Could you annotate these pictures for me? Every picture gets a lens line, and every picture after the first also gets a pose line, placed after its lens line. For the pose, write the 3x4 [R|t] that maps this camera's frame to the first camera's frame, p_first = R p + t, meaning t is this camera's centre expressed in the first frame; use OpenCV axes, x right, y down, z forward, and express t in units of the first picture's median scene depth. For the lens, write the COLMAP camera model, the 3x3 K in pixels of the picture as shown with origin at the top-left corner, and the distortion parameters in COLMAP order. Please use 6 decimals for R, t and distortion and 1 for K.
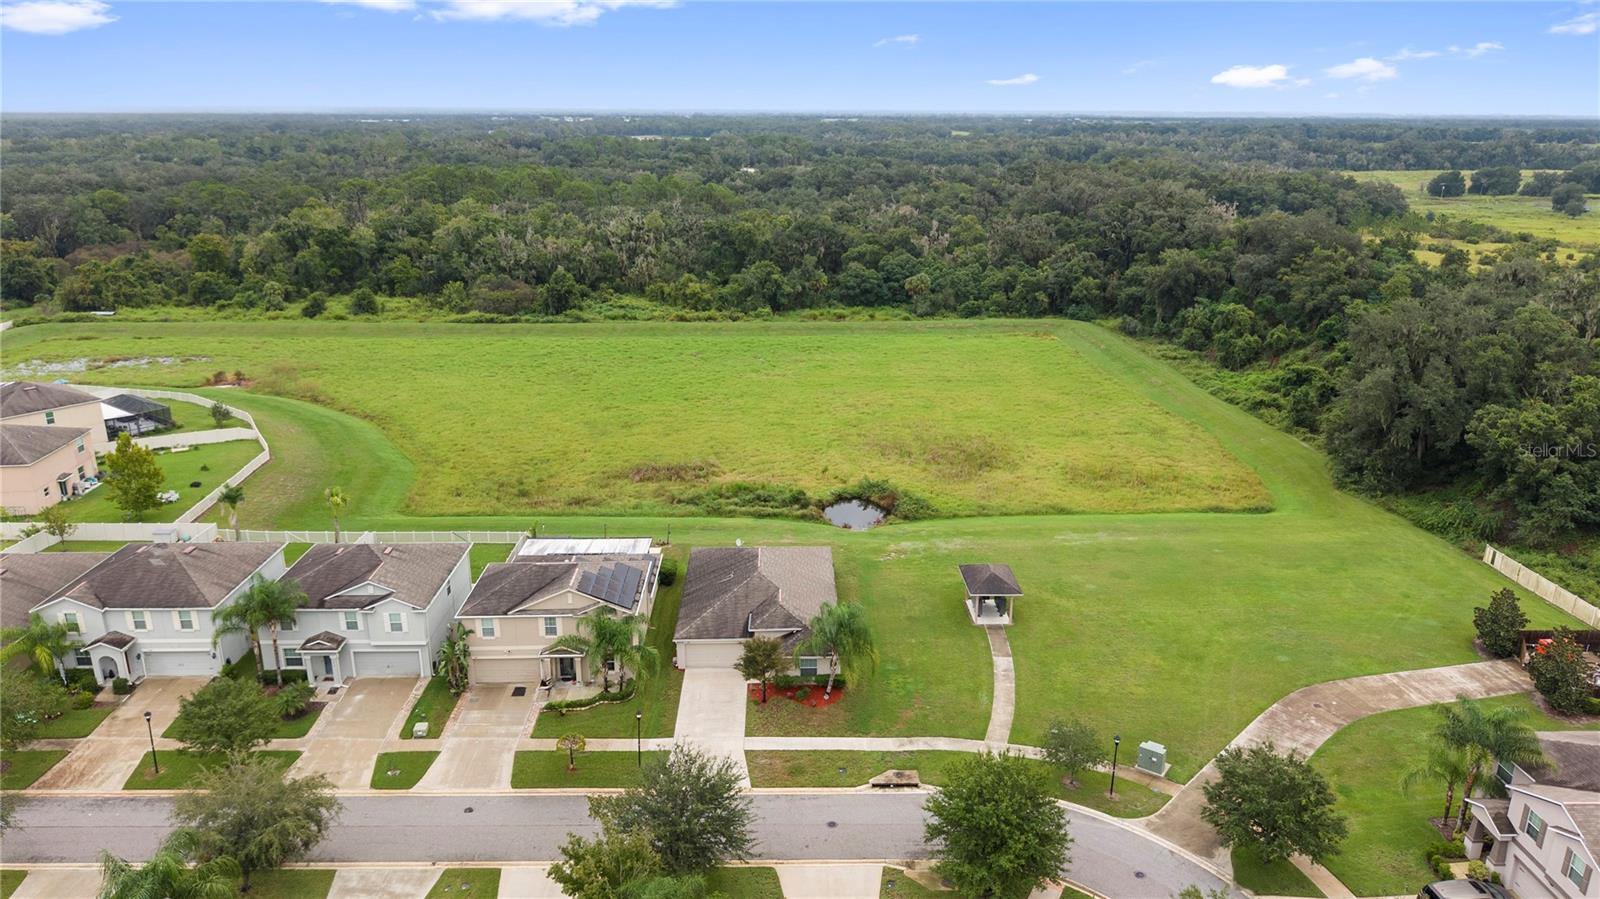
lens RADIAL K [[1066.5, 0, 806.0], [0, 1066.5, 453.4], [0, 0, 1]] dist [0.069724, -0.104301]
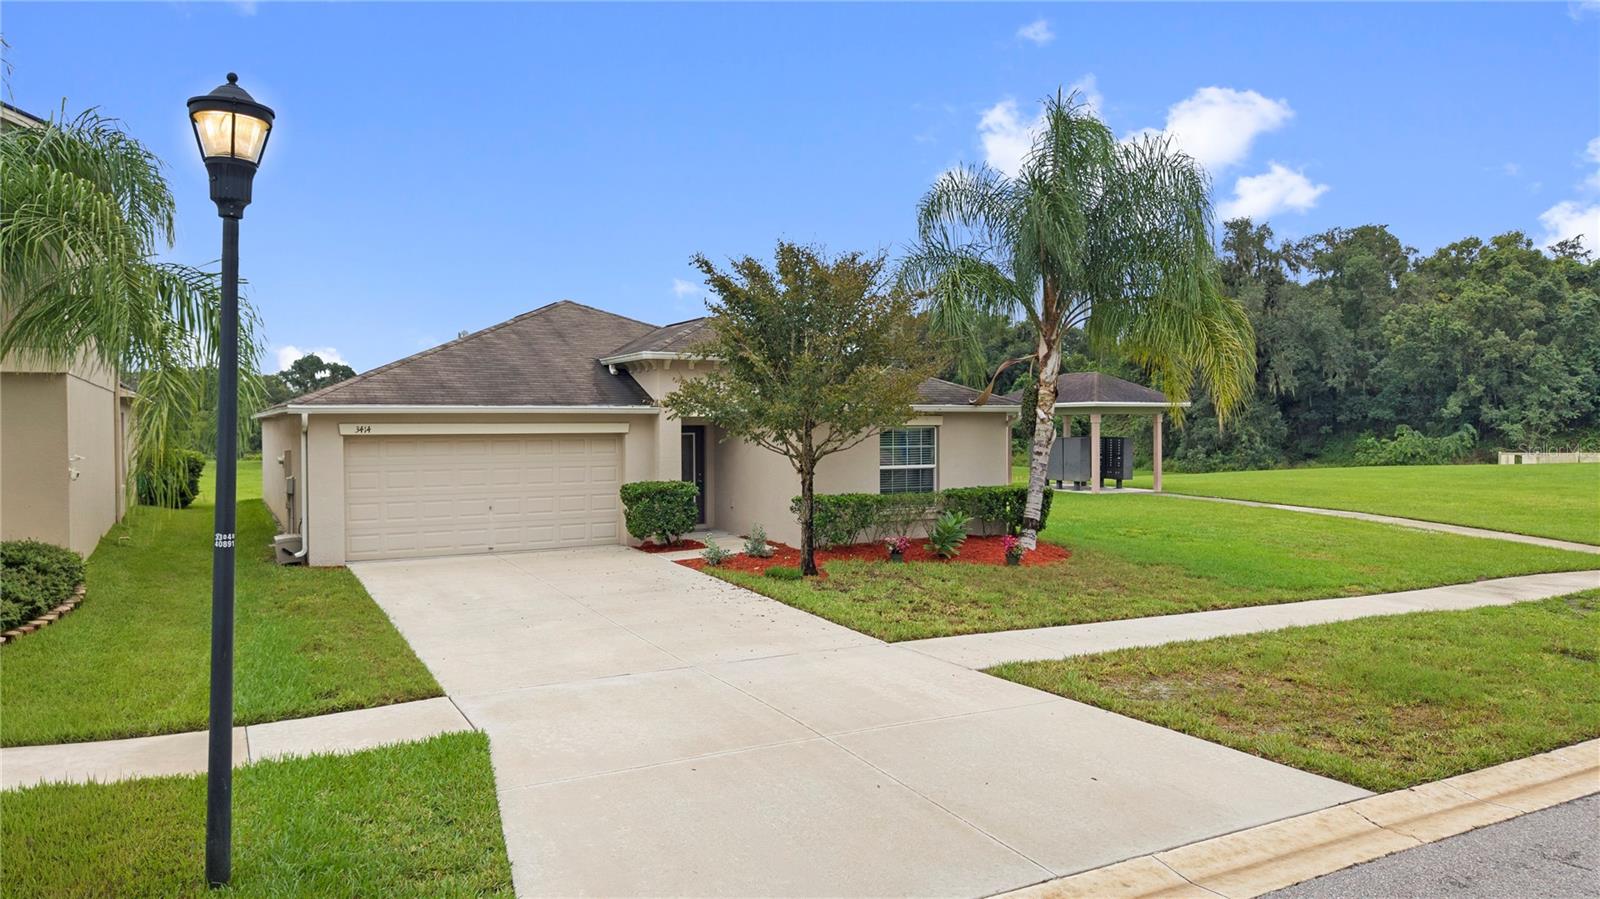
lens RADIAL K [[1069.6, 0, 793.0], [0, 1069.6, 448.3], [0, 0, 1]] dist [0.003109, -0.006914]
pose [[0.891271, -0.014139, 0.453250, -0.084499], [0.144088, 0.956545, -0.253495, 0.159812], [-0.429970, 0.291241, 0.854579, 0.495944]]
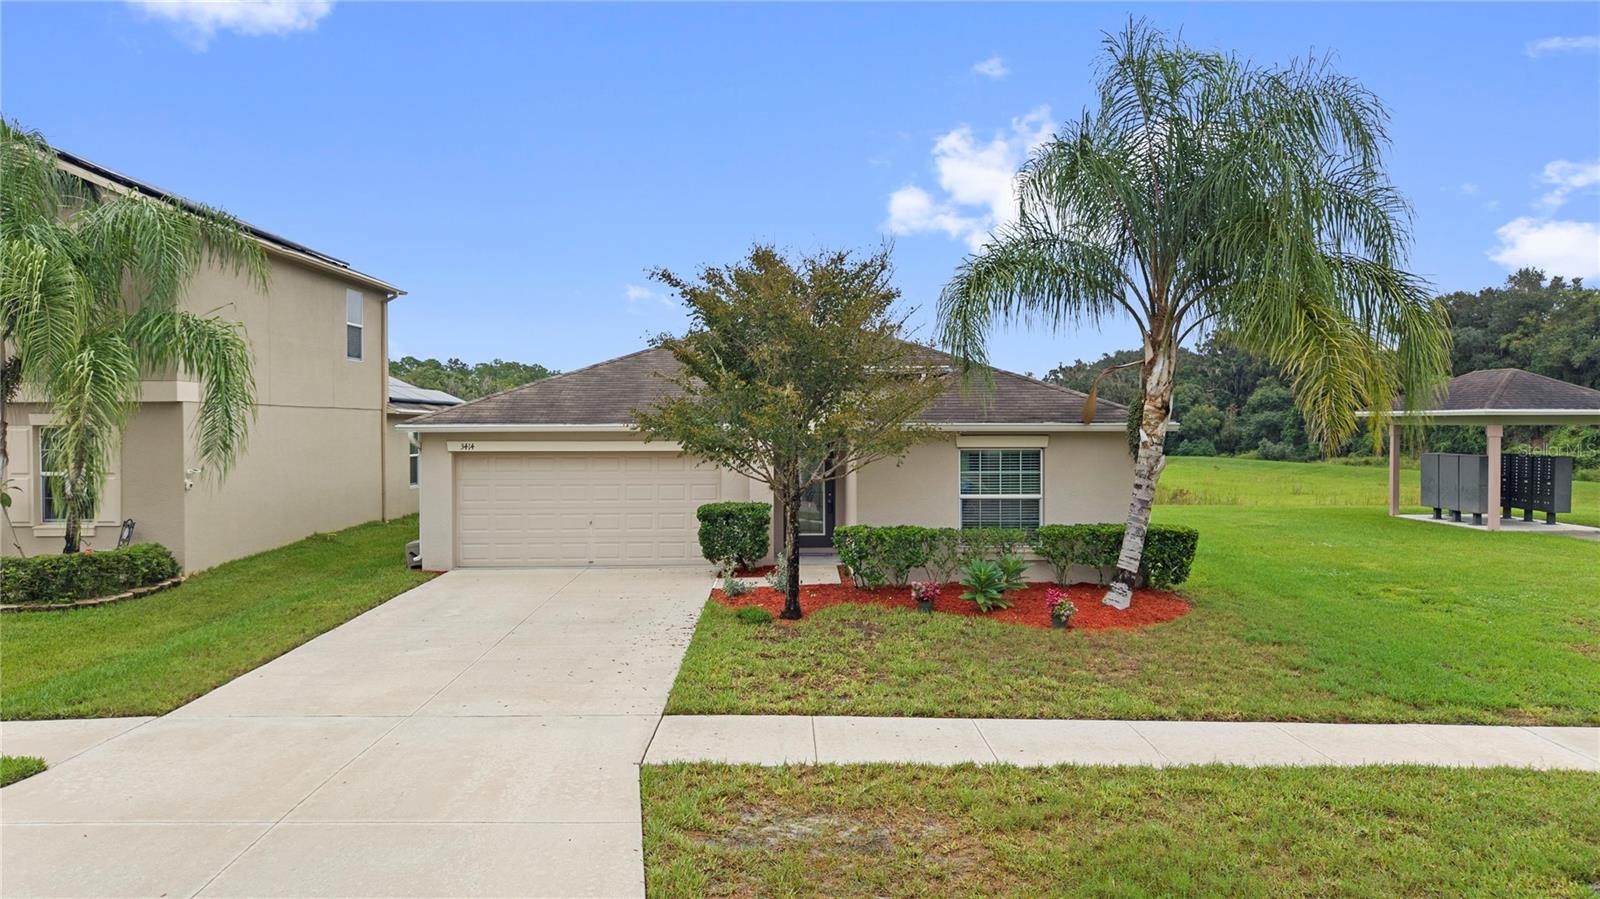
lens RADIAL K [[1069.6, 0, 793.0], [0, 1069.6, 448.3], [0, 0, 1]] dist [0.003109, -0.006914]
pose [[0.999779, -0.001462, -0.020954, -0.021488], [-0.004615, 0.957914, -0.287018, 0.157344], [0.020491, 0.287051, 0.957696, 0.495029]]
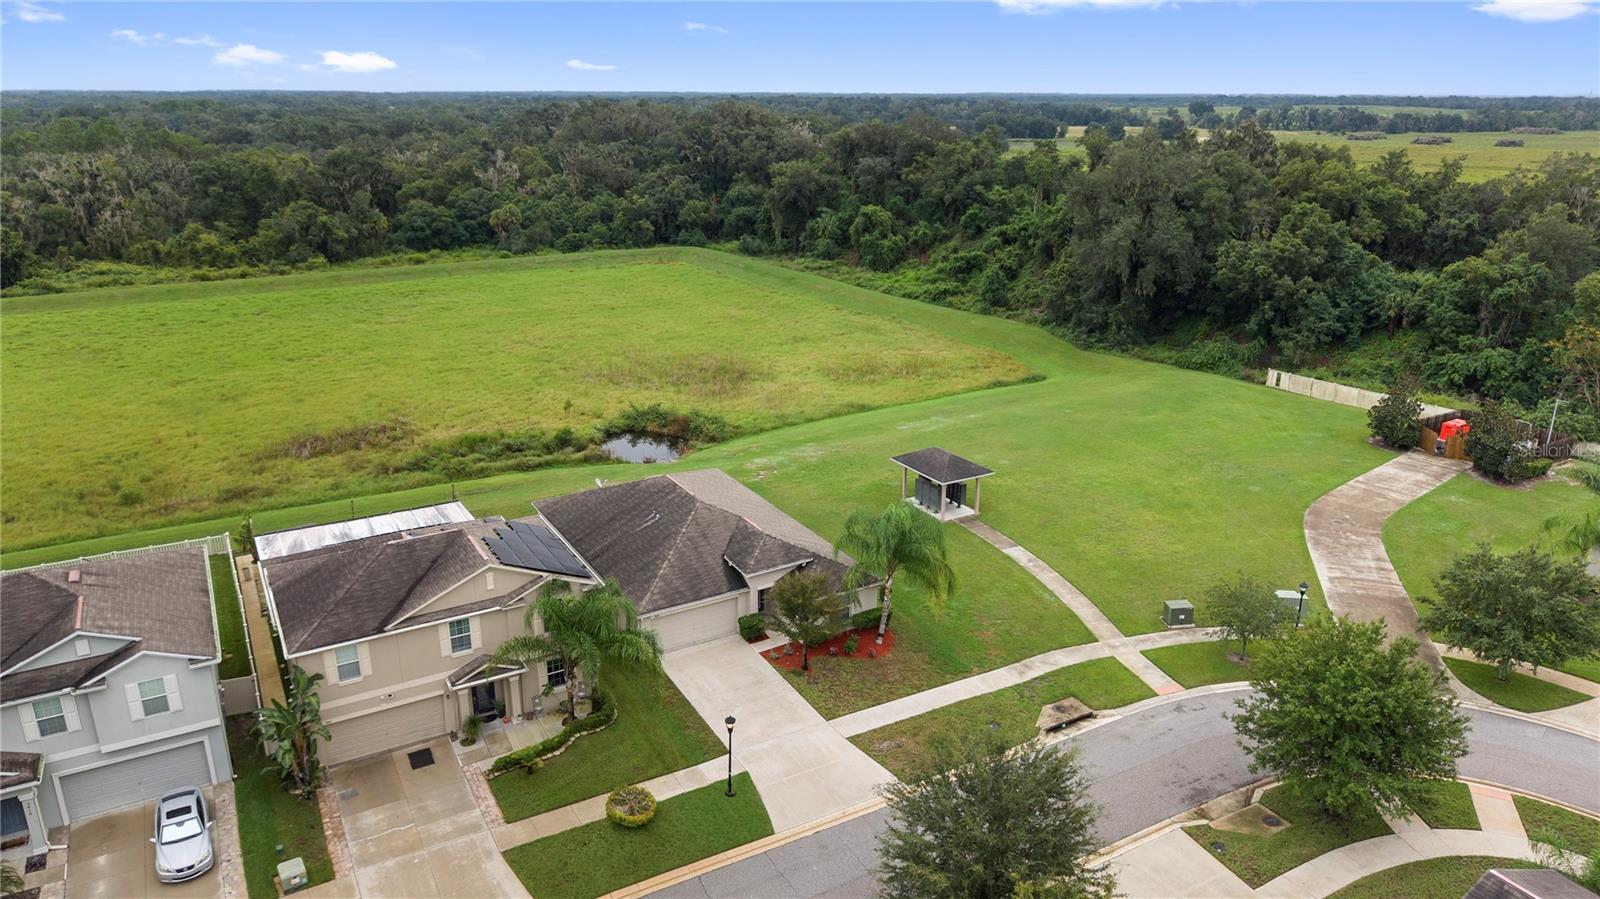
lens RADIAL K [[1066.5, 0, 806.0], [0, 1066.5, 453.4], [0, 0, 1]] dist [0.069724, -0.104301]
pose [[0.876481, -0.157103, 0.455081, -0.199578], [0.150385, 0.987301, 0.051195, 0.037761], [-0.457345, 0.023566, 0.888977, 0.239514]]
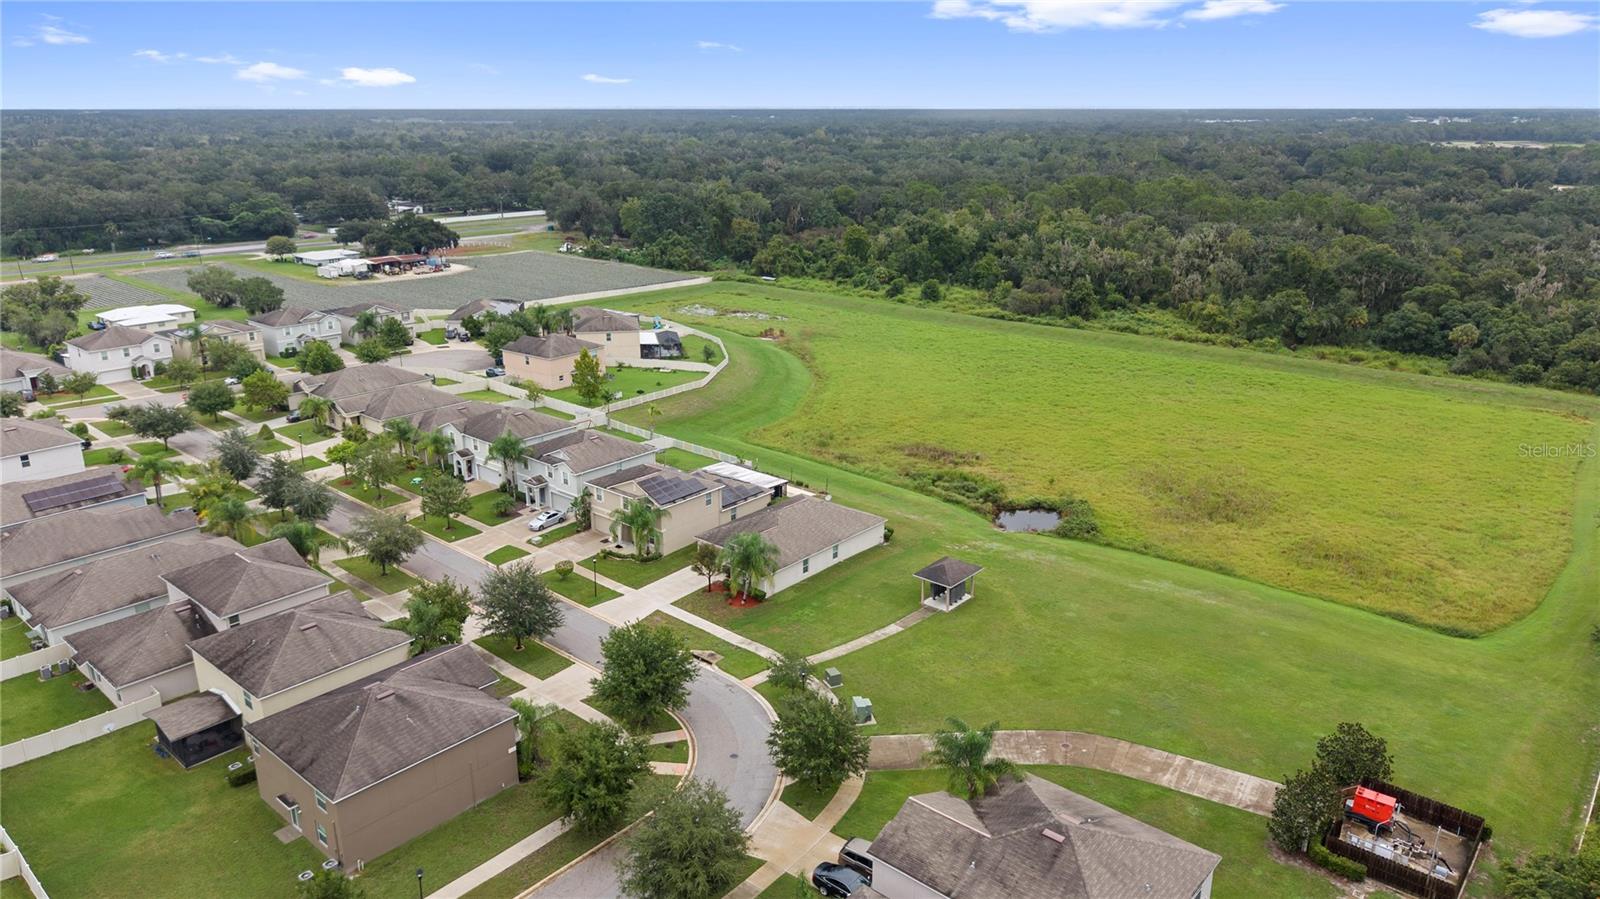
lens RADIAL K [[1084.9, 0, 800.0], [0, 1084.9, 449.5], [0, 0, 1]] dist [0.070279, -0.111700]
pose [[0.736660, 0.201042, -0.645689, 0.557467], [-0.204482, 0.976314, 0.070694, -0.042923], [0.644608, 0.079955, 0.760321, -0.002091]]
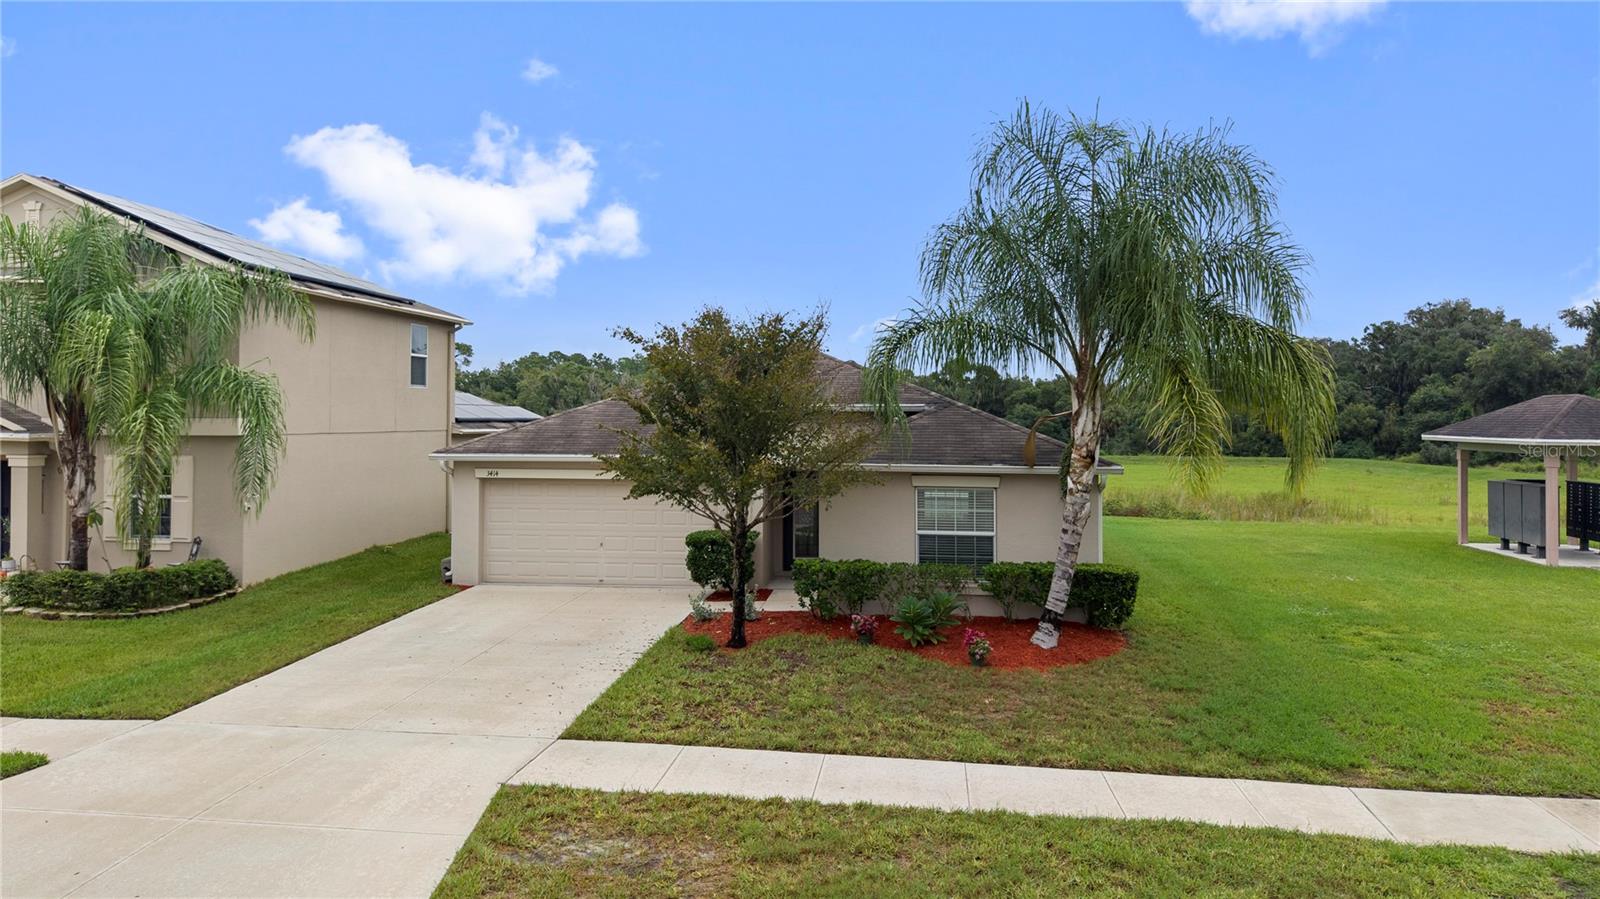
lens RADIAL K [[1080.1, 0, 797.3], [0, 1080.1, 404.5], [0, 0, 1]] dist [0.009300, -0.018332]
pose [[0.988537, 0.003232, -0.150945, 0.002150], [-0.051134, 0.947853, -0.314579, 0.154409], [0.142057, 0.318692, 0.937153, 0.483636]]
